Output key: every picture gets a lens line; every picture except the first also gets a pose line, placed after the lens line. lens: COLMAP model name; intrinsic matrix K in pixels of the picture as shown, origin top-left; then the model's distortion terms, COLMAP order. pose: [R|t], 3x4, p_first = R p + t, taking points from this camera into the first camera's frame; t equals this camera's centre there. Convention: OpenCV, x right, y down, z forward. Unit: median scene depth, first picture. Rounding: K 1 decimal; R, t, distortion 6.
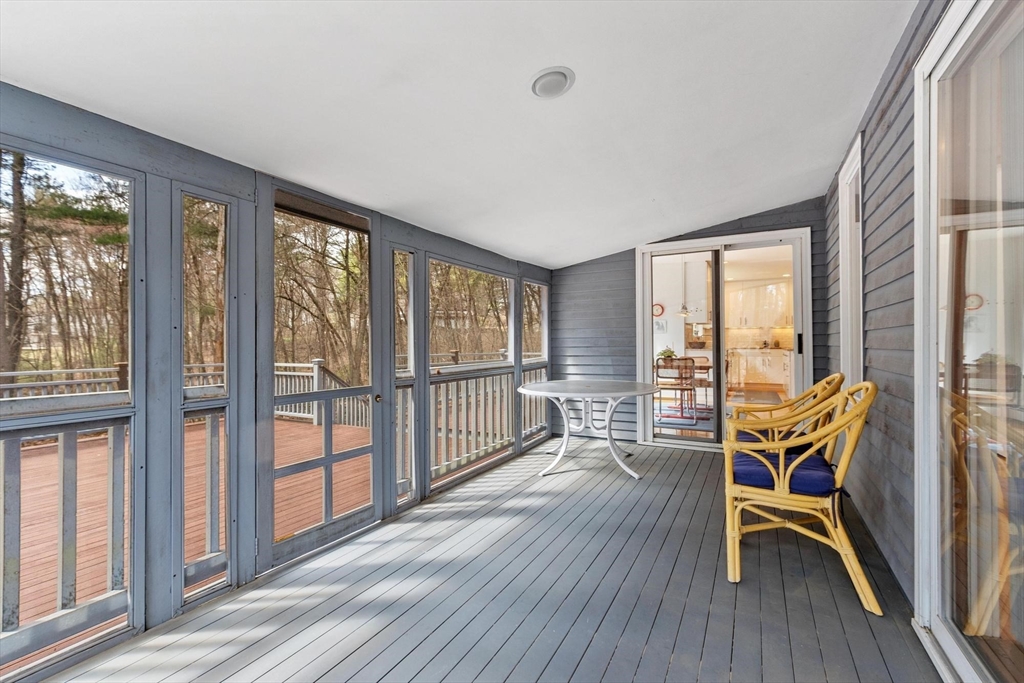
lens RADIAL K [[453.0, 0, 509.3], [0, 453.0, 341.0], [0, 0, 1]] dist [0.000580, 0.000316]
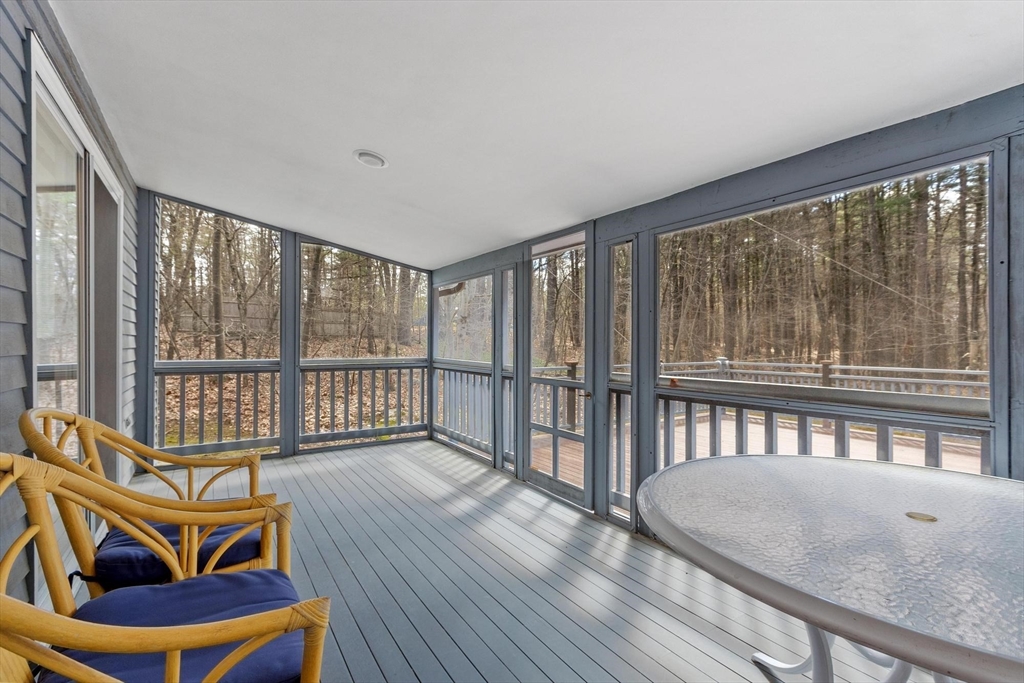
lens RADIAL K [[453.0, 0, 507.5], [0, 453.0, 342.4], [0, 0, 1]] dist [0.000580, 0.000316]
pose [[-0.473525, 0.003358, -0.880774, 0.781952], [0.006490, 0.999979, 0.000324, -0.000256], [0.880756, -0.005563, -0.473537, 1.411423]]
